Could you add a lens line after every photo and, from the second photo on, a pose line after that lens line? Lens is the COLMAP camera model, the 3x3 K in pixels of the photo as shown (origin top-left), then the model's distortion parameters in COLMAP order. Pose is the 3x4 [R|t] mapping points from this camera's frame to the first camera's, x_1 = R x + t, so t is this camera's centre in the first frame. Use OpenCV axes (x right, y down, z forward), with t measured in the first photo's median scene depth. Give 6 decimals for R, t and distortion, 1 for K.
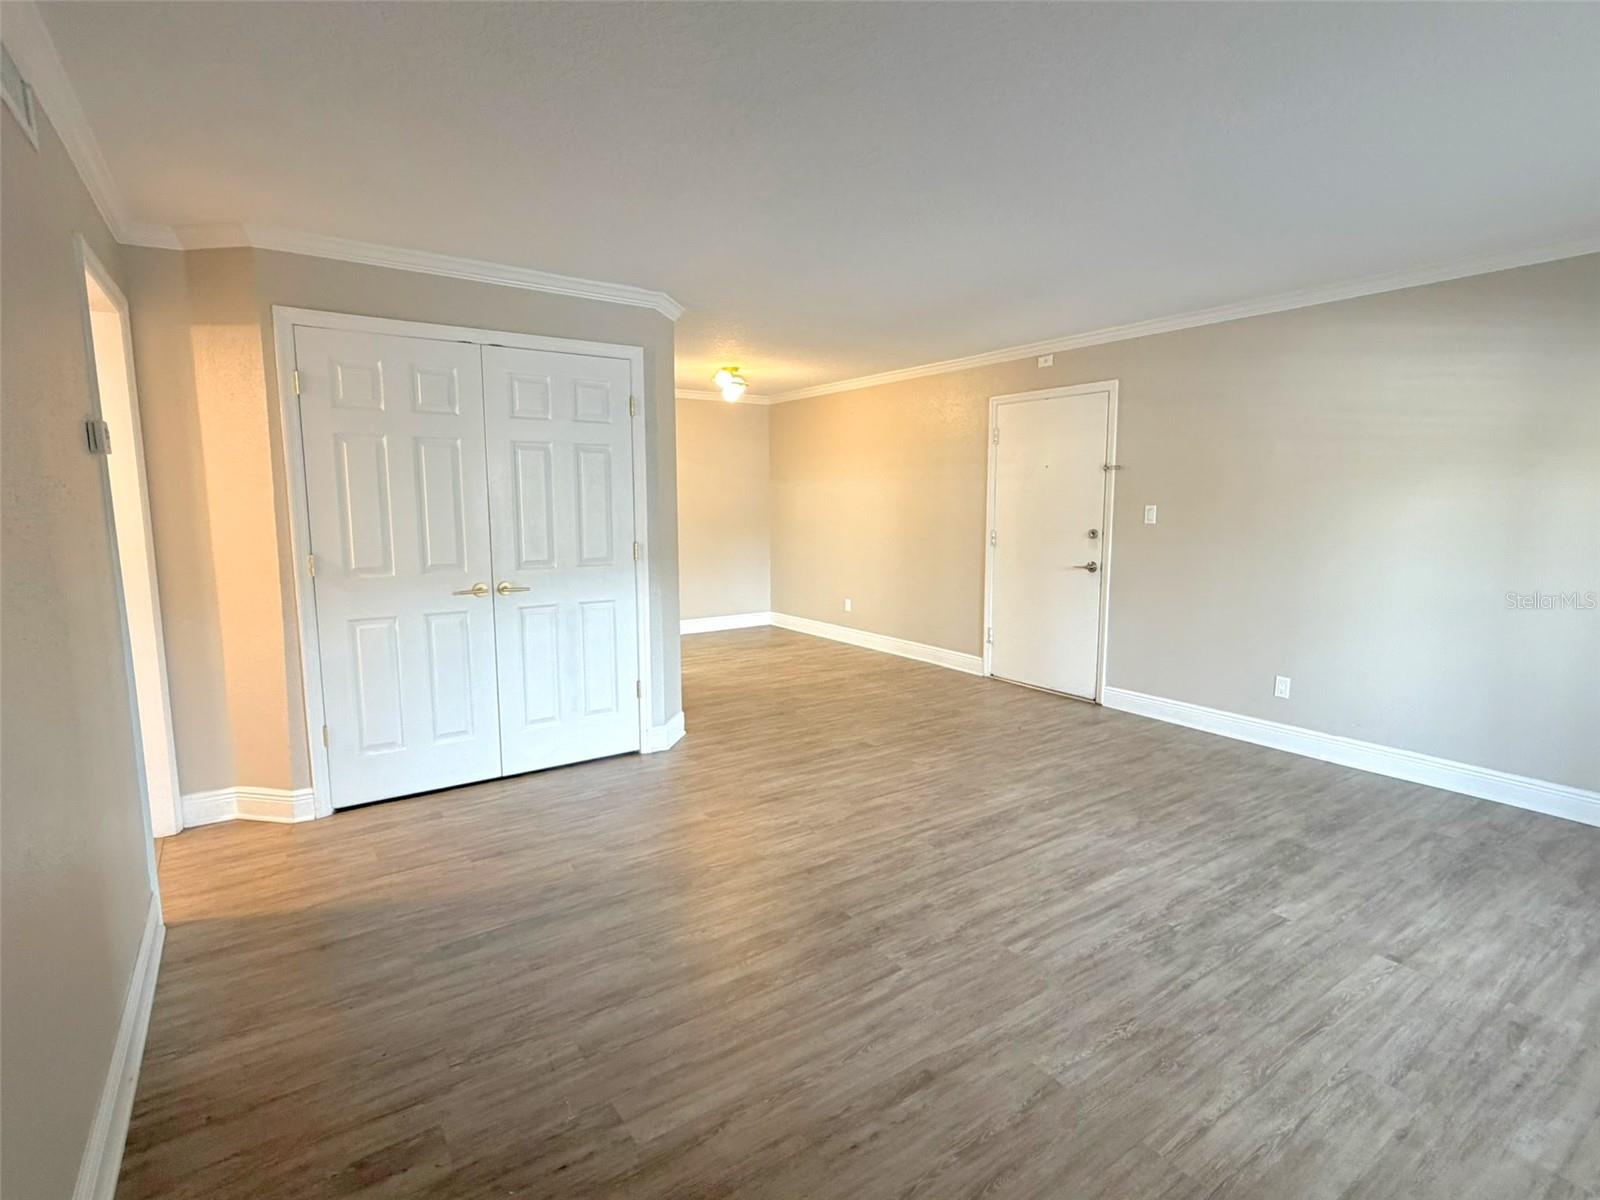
lens RADIAL K [[782.4, 0, 800.0], [0, 782.4, 600.0], [0, 0, 1]] dist [-0.000263, -0.000316]
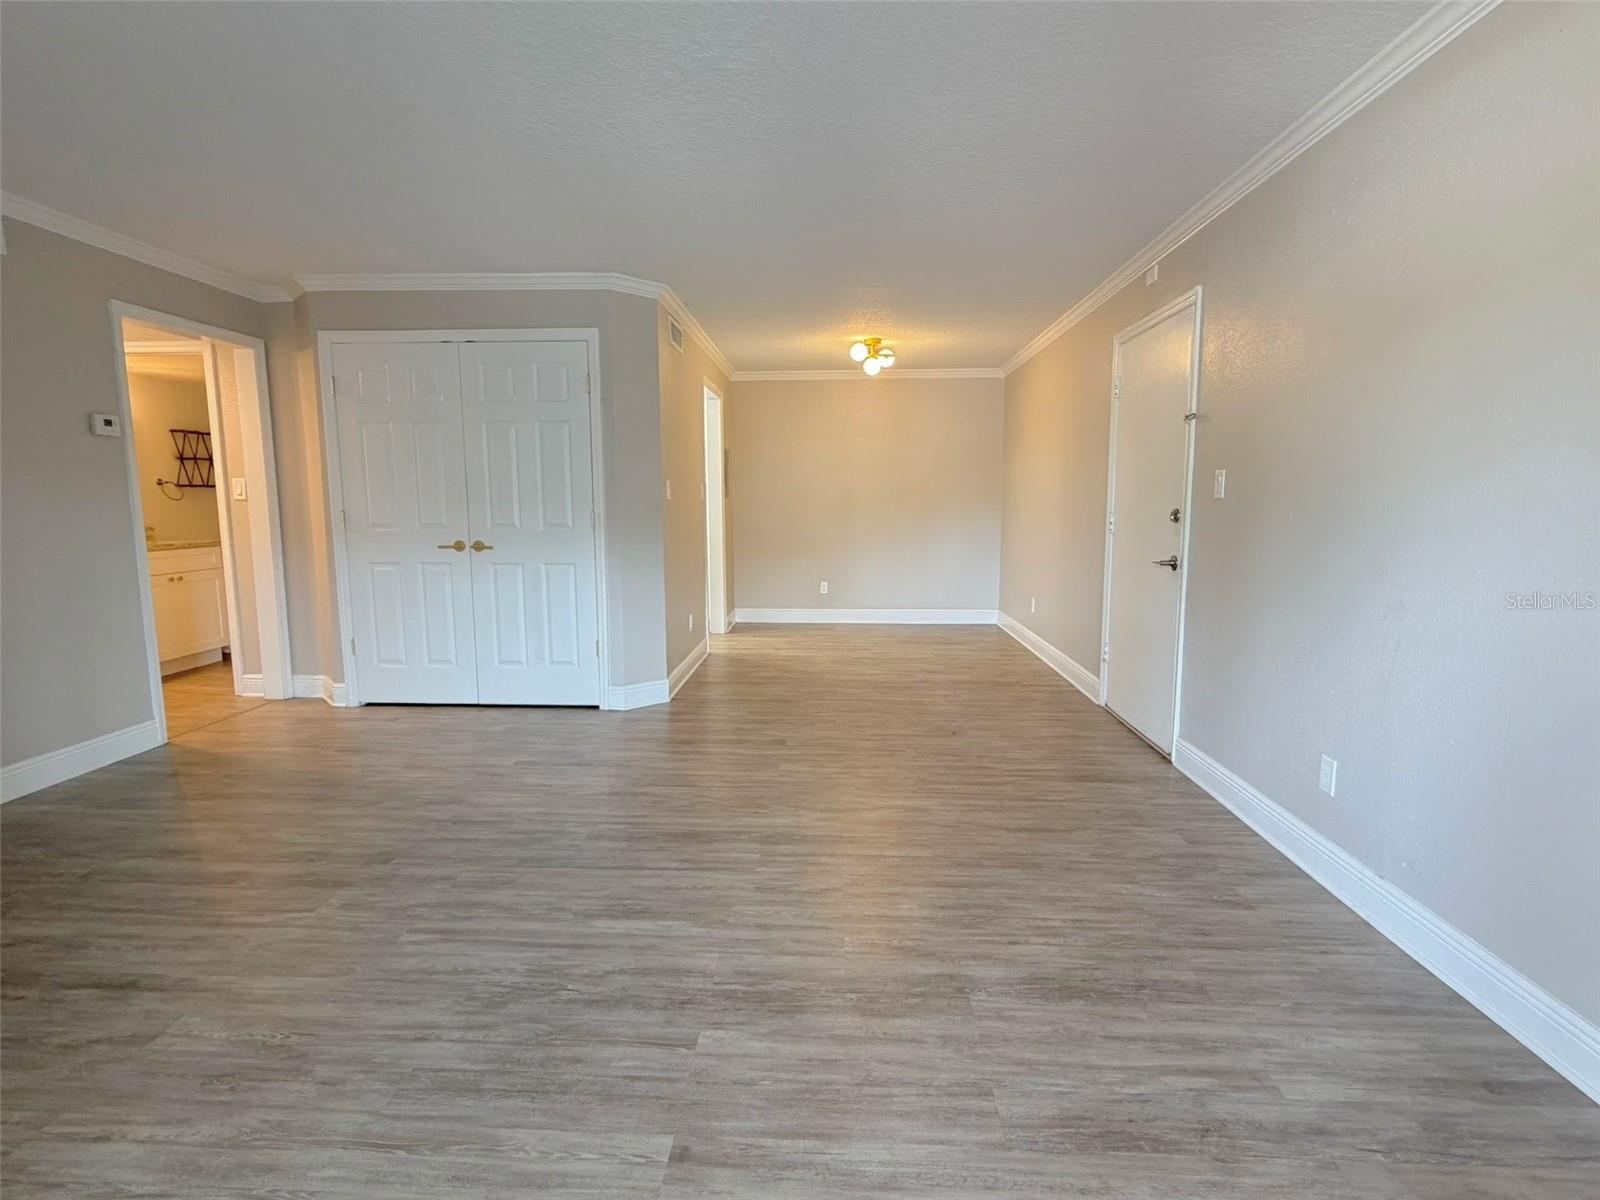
lens RADIAL K [[782.4, 0, 800.0], [0, 782.4, 600.0], [0, 0, 1]] dist [-0.000263, -0.000316]
pose [[0.796246, 0.077765, -0.599955, 0.901510], [-0.078907, 0.996582, 0.024451, -0.000577], [0.599805, 0.027872, 0.799660, 0.422831]]
